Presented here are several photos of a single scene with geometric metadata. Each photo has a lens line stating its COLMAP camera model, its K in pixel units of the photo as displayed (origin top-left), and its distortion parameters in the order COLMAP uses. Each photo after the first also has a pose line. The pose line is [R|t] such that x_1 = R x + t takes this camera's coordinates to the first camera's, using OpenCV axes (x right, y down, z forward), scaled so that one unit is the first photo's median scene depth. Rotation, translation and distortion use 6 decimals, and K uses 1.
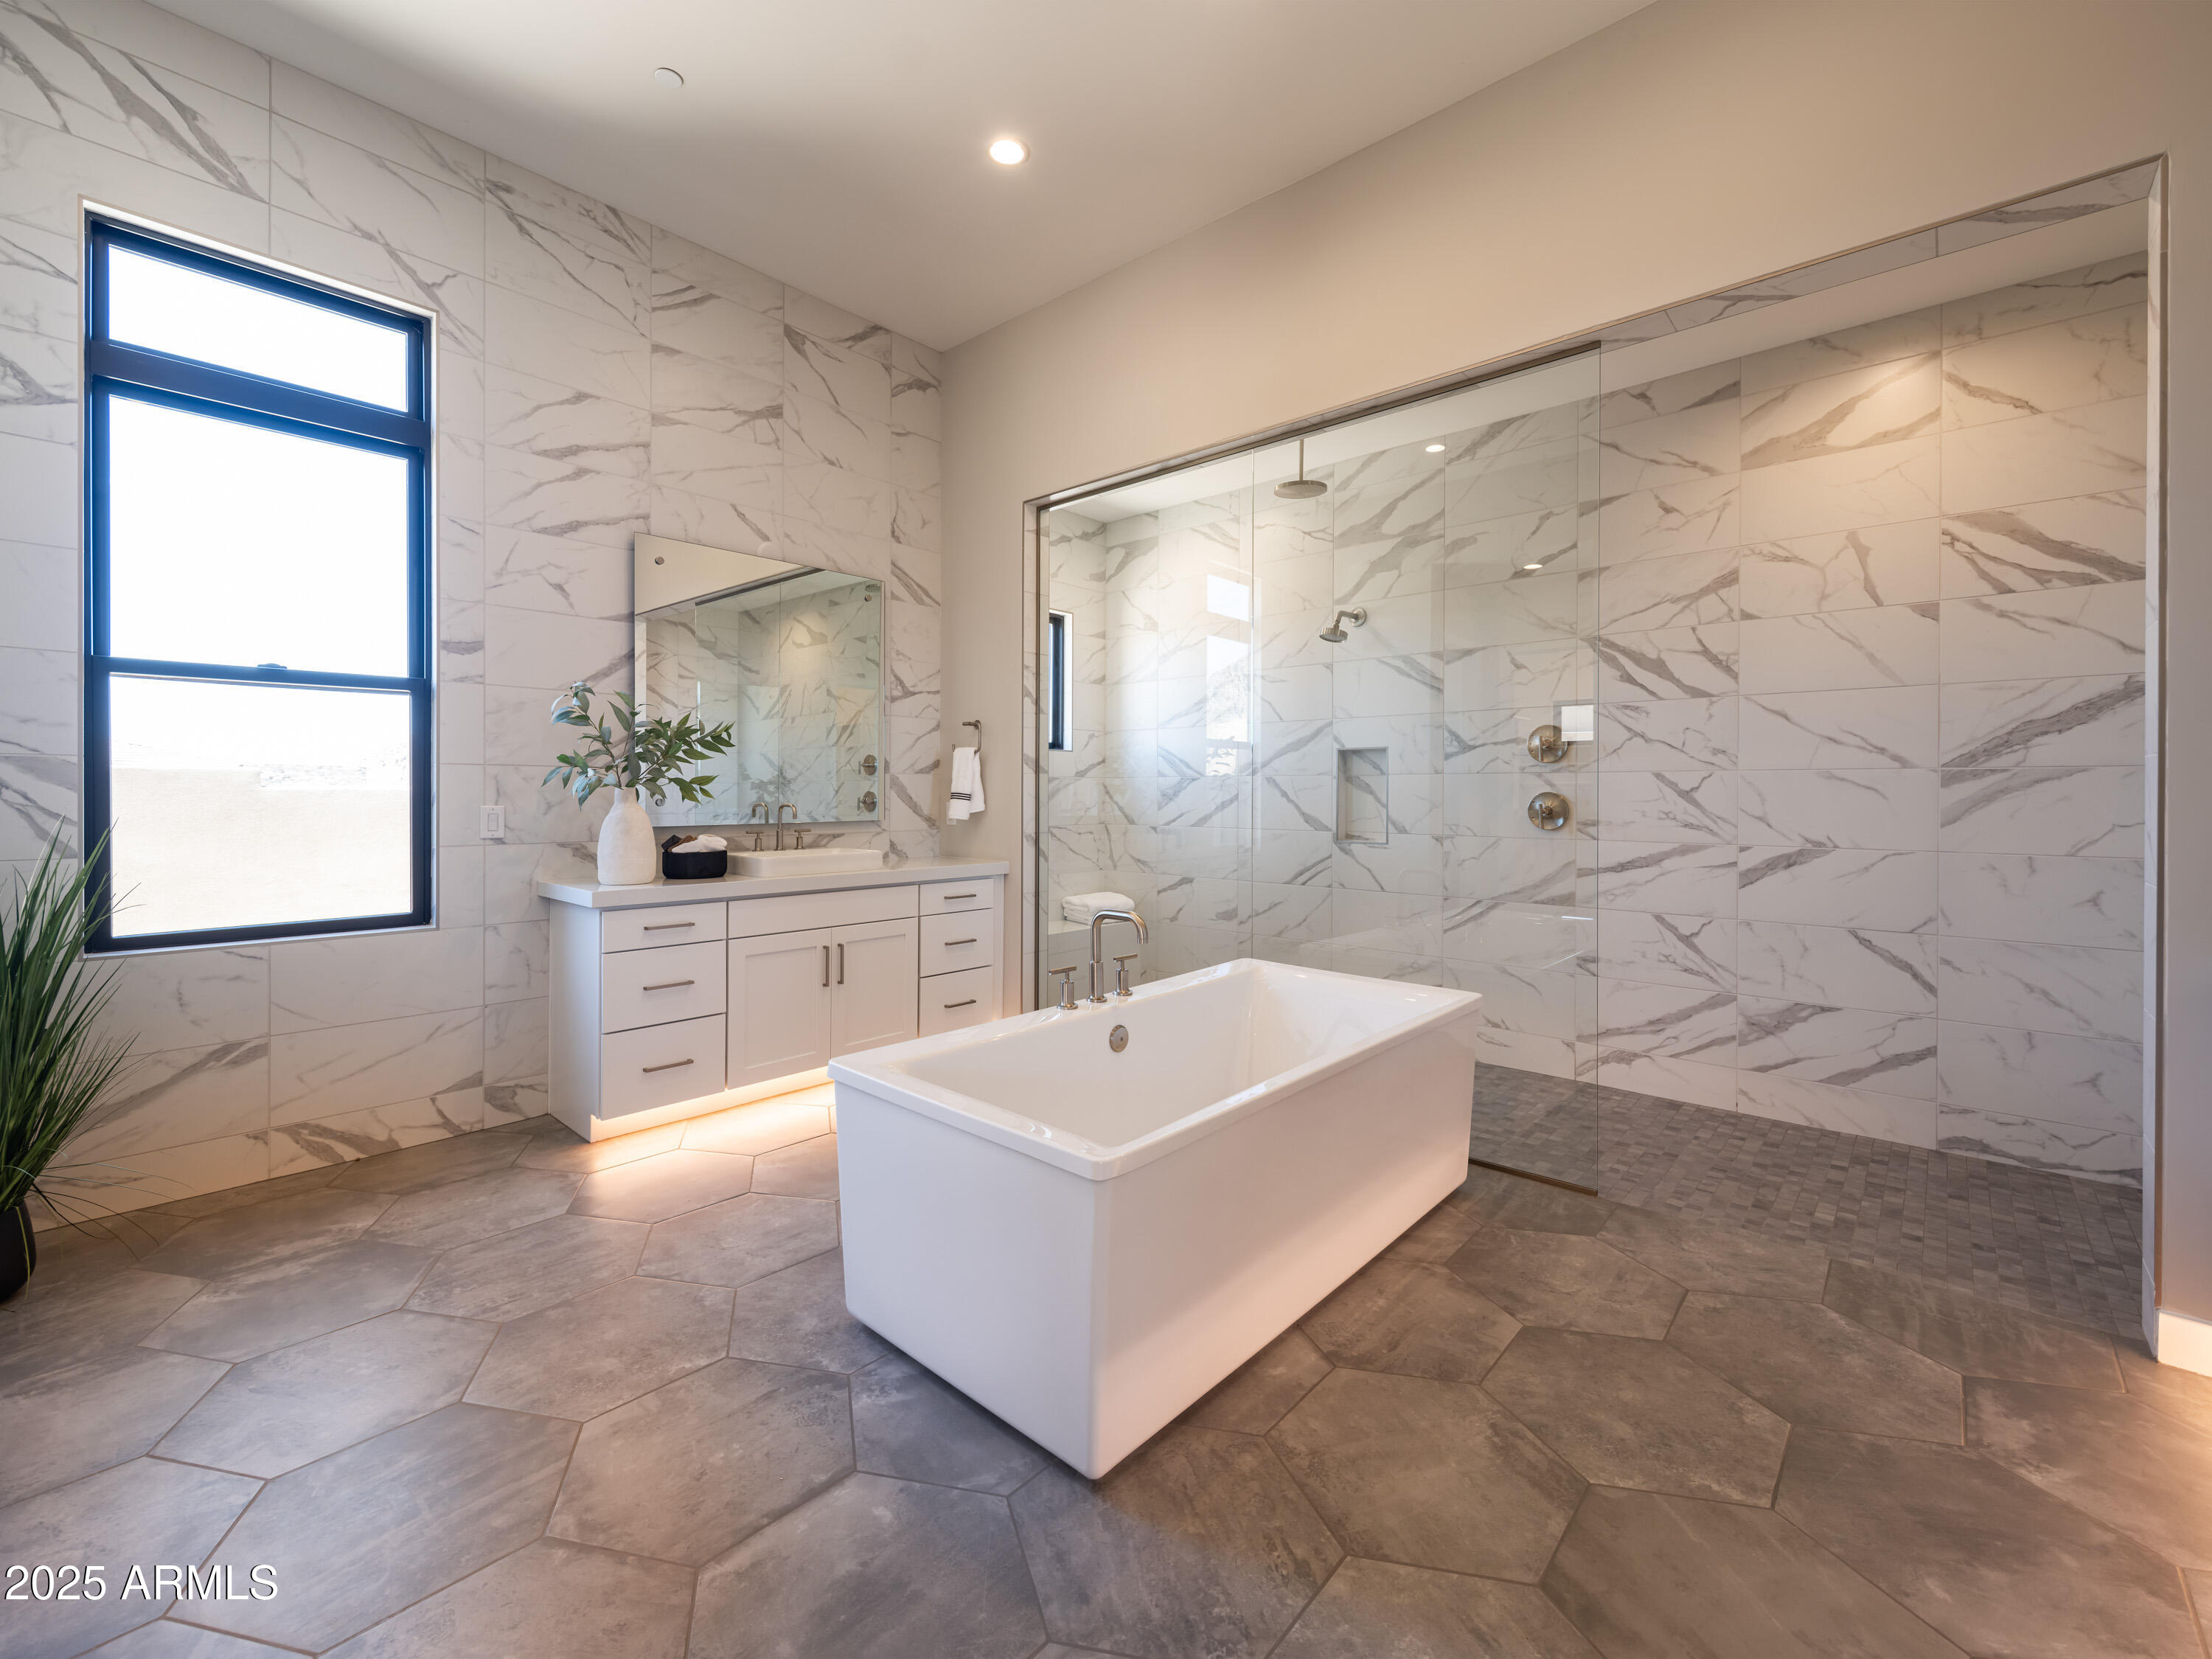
lens RADIAL K [[920.8, 0, 1105.8], [0, 920.8, 793.1], [0, 0, 1]] dist [0.012185, -0.005790]
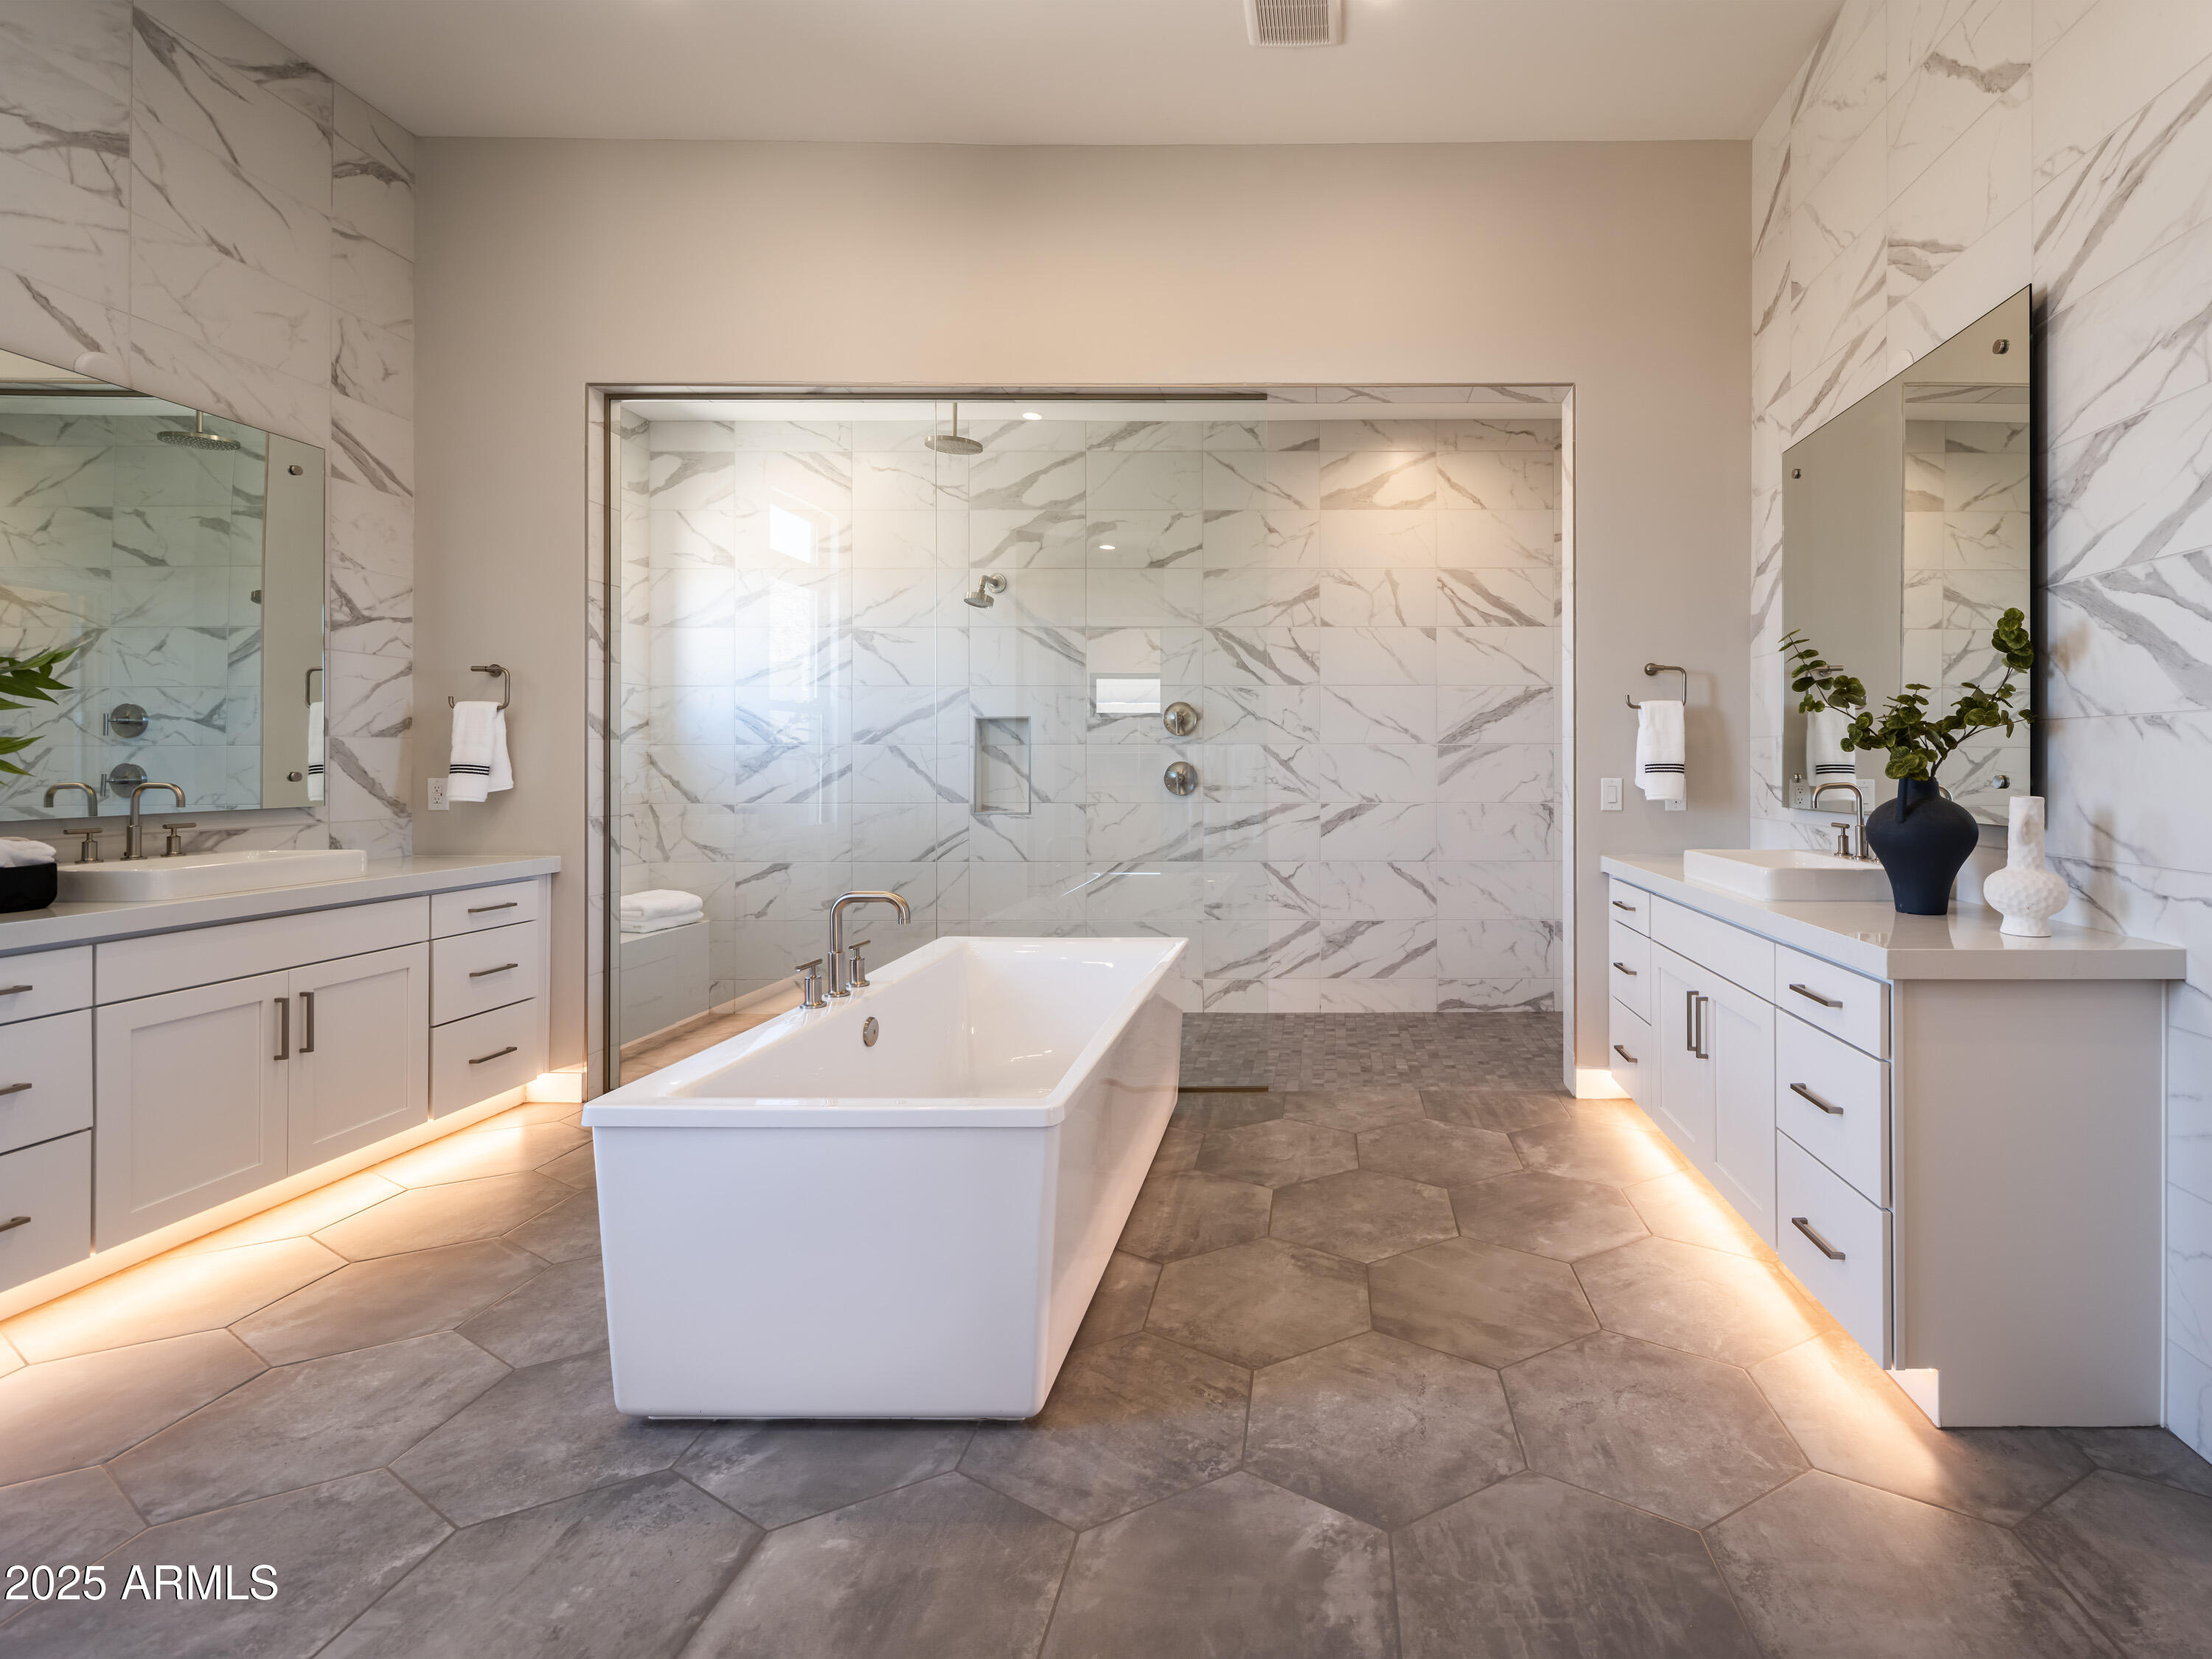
lens RADIAL K [[1258.1, 0, 1106.6], [0, 1258.1, 758.7], [0, 0, 1]] dist [0.006806, -0.008447]
pose [[0.745262, -0.000314, 0.666771, -0.647415], [0.003582, 0.999987, -0.003533, 0.000635], [-0.666762, 0.005021, 0.745254, -0.089158]]
